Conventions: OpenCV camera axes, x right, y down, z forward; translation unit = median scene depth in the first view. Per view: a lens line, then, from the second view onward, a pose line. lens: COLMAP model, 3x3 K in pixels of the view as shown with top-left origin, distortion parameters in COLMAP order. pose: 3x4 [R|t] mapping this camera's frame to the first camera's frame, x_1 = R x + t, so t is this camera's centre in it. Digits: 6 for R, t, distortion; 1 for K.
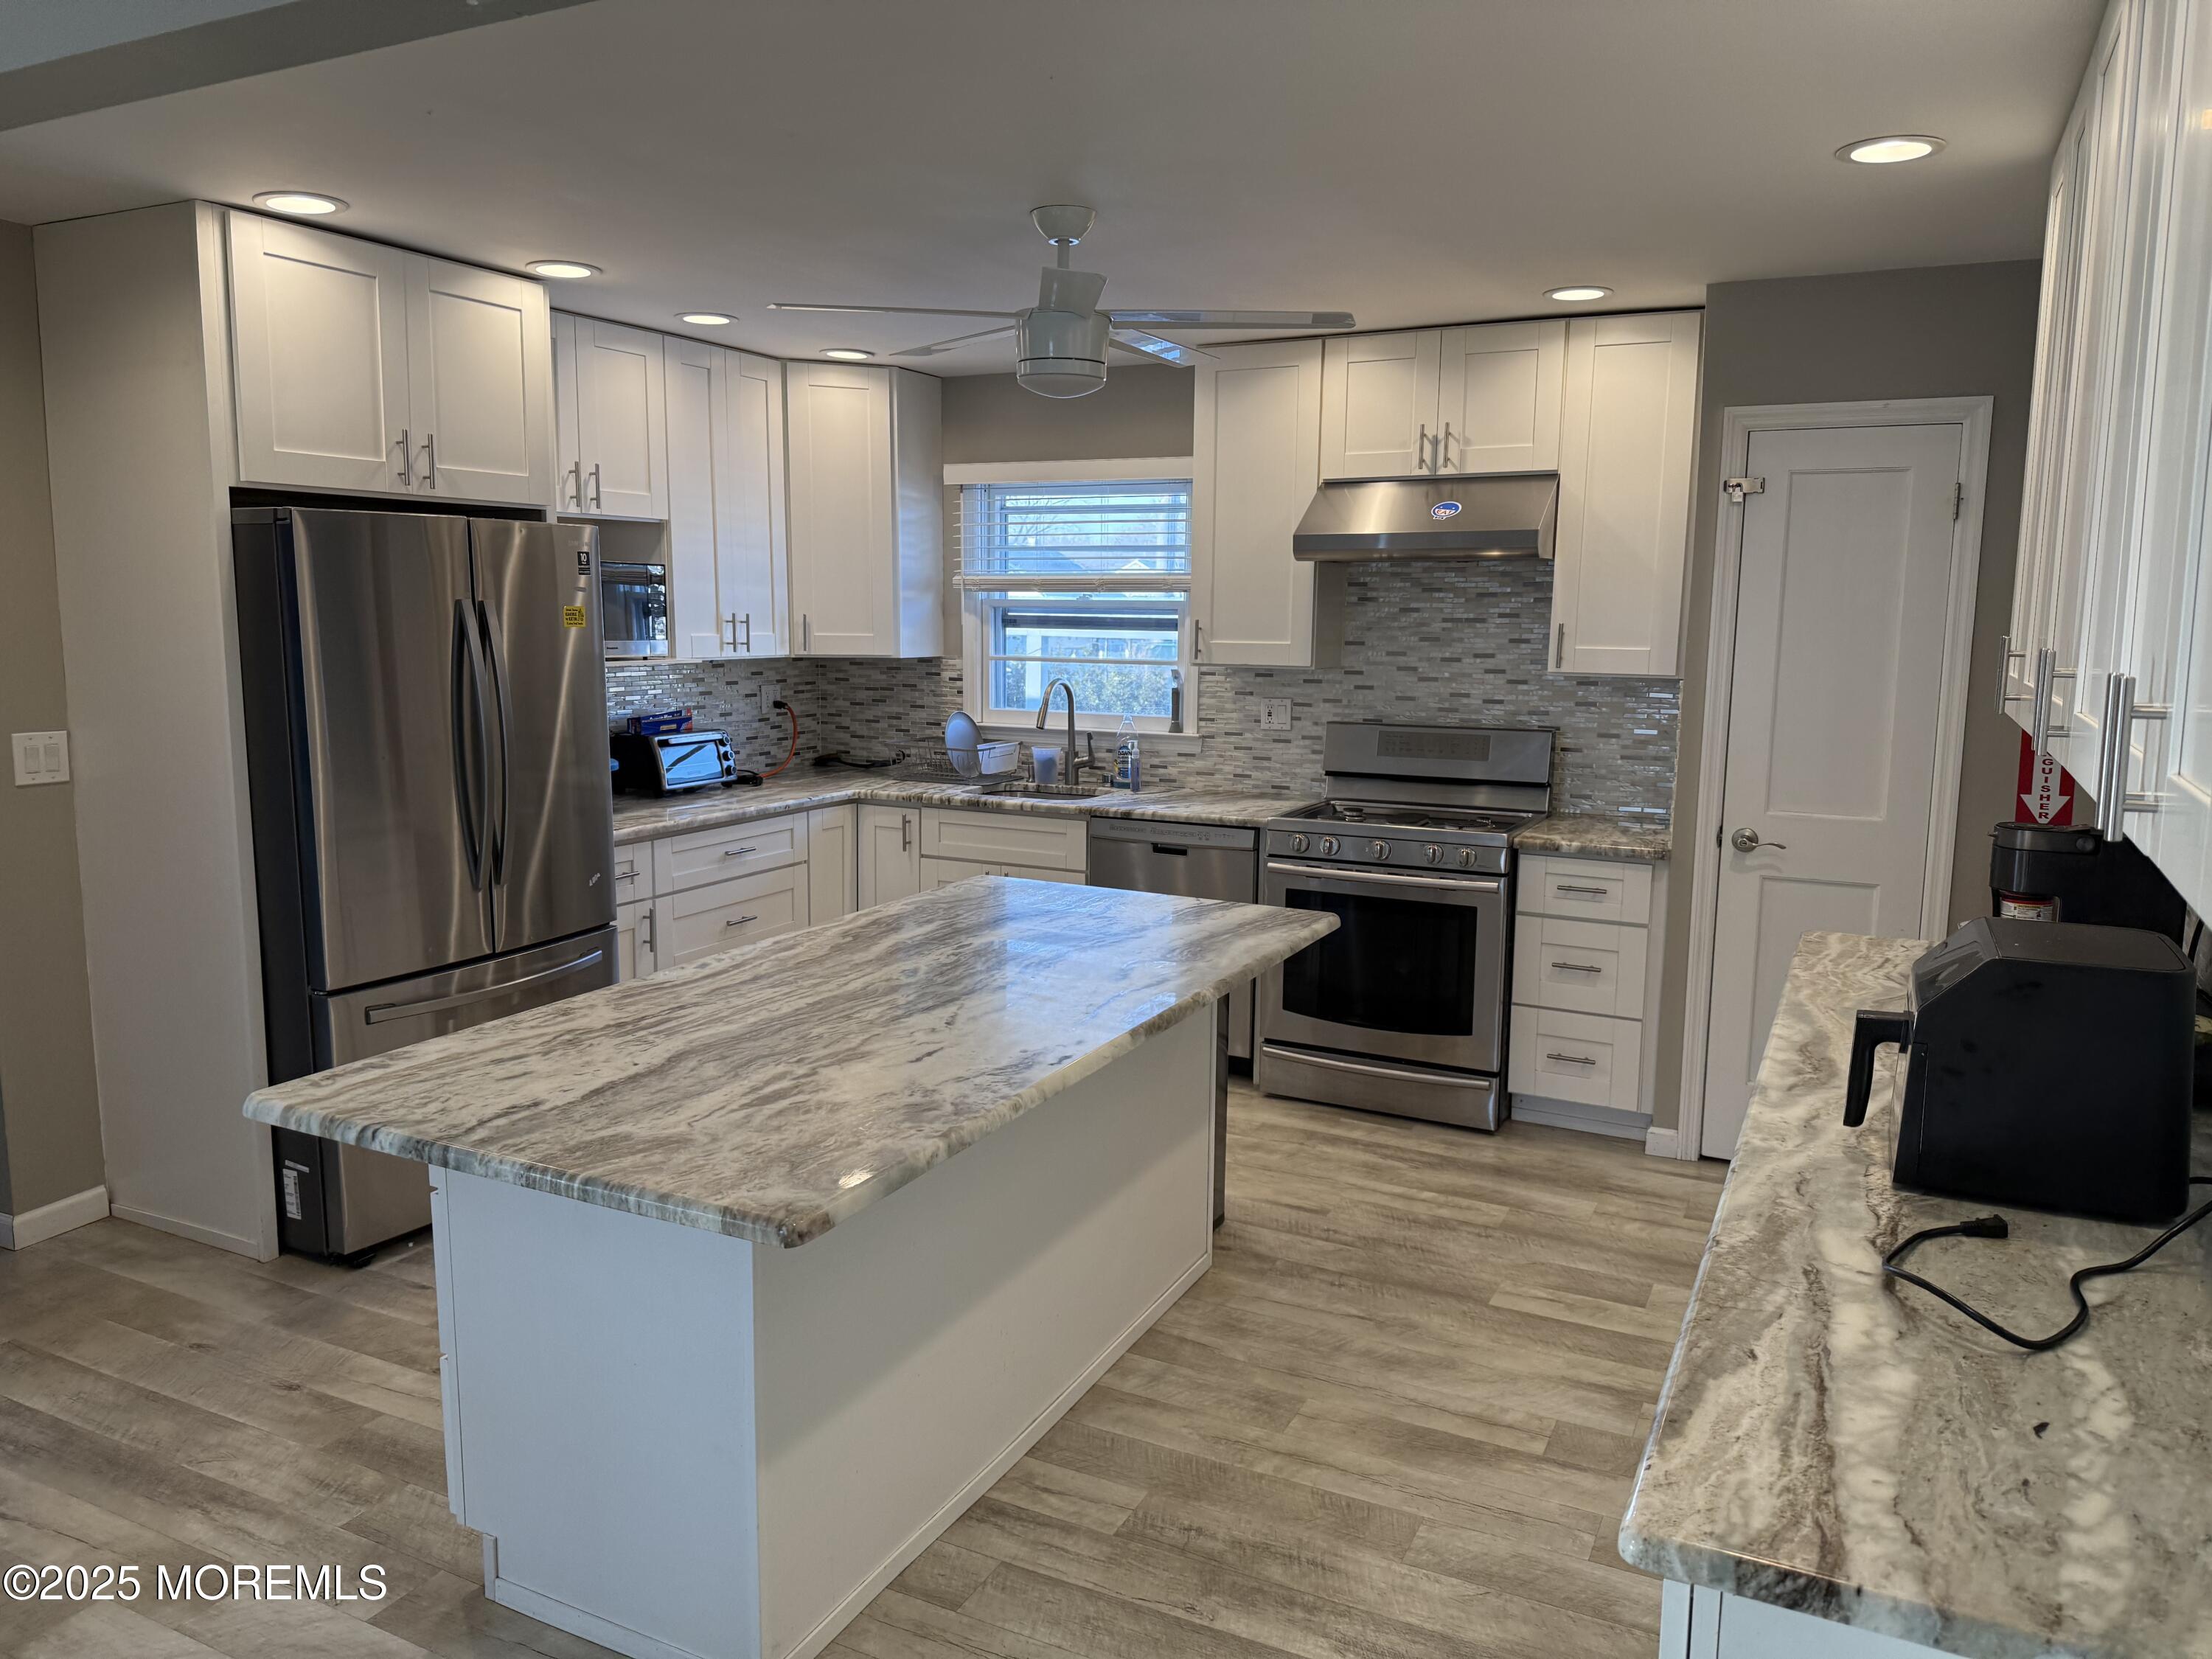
lens RADIAL K [[1533.1, 0, 1116.2], [0, 1533.1, 824.3], [0, 0, 1]] dist [0.040604, -0.012461]
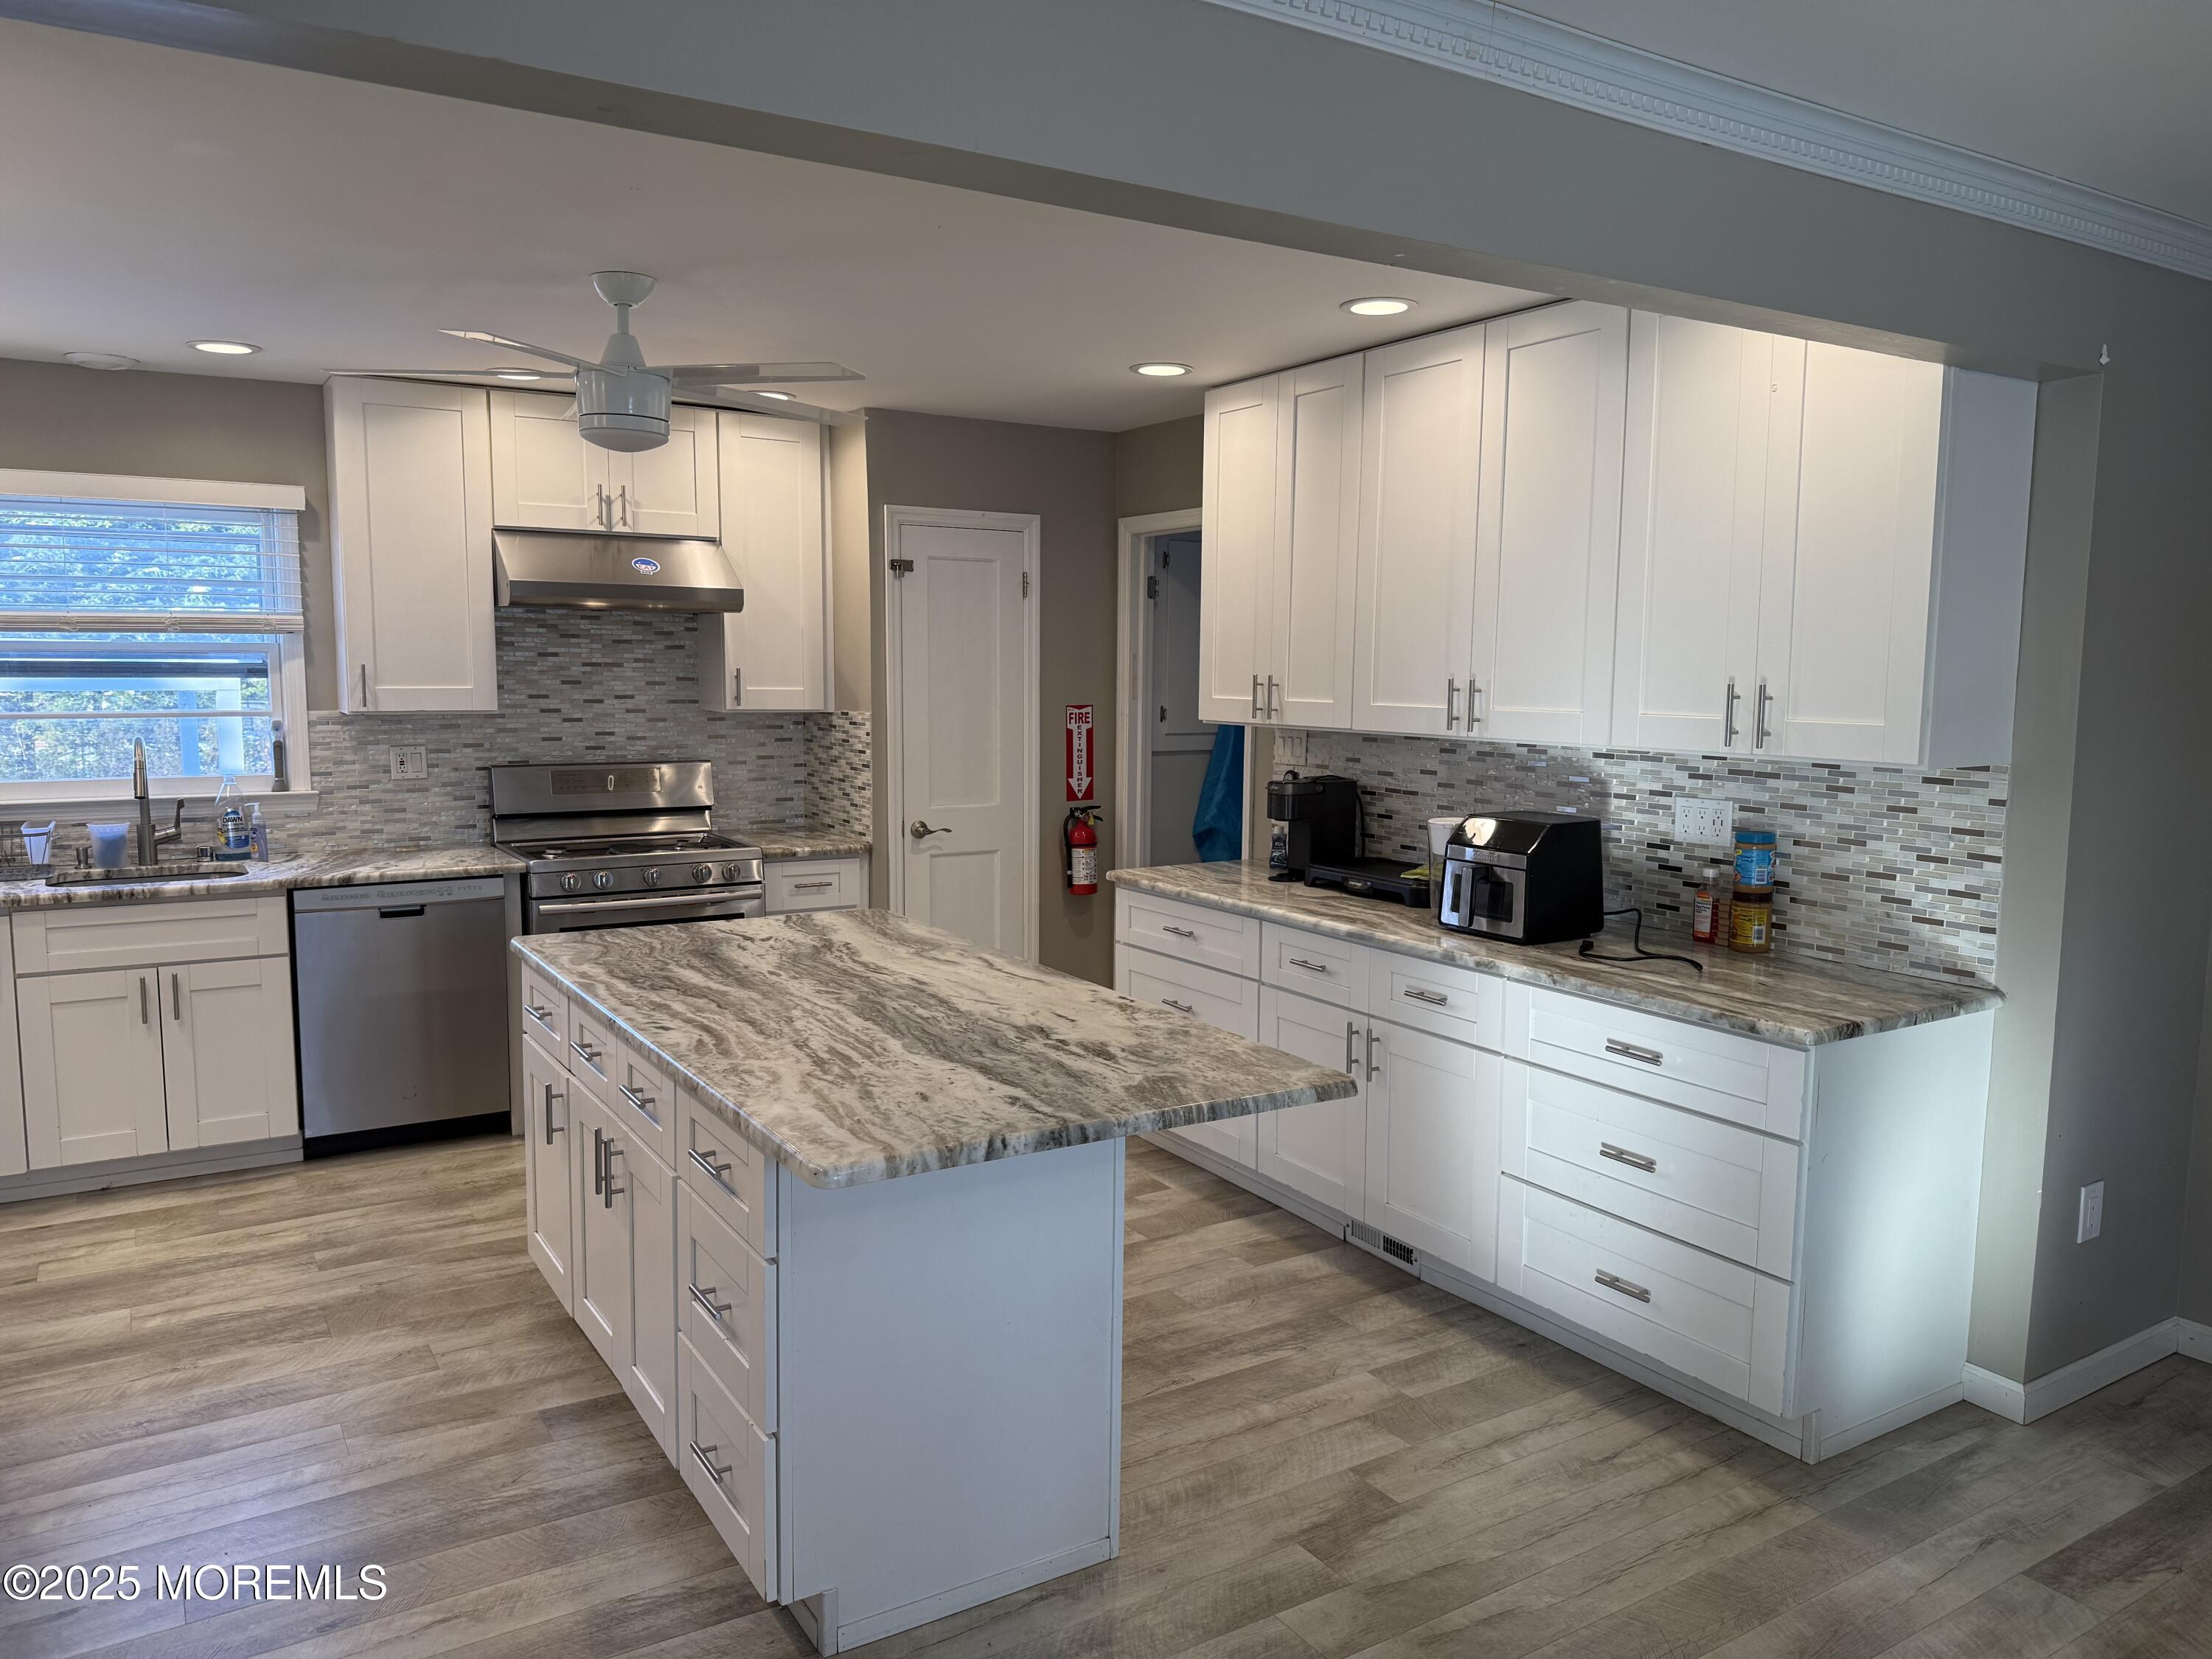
lens RADIAL K [[1533.1, 0, 1118.5], [0, 1533.1, 828.8], [0, 0, 1]] dist [0.040604, -0.012461]
pose [[0.517176, -0.097130, 0.850350, -0.557887], [0.116310, 0.992299, 0.042605, -0.023745], [-0.847939, 0.076870, 0.524491, 0.143793]]
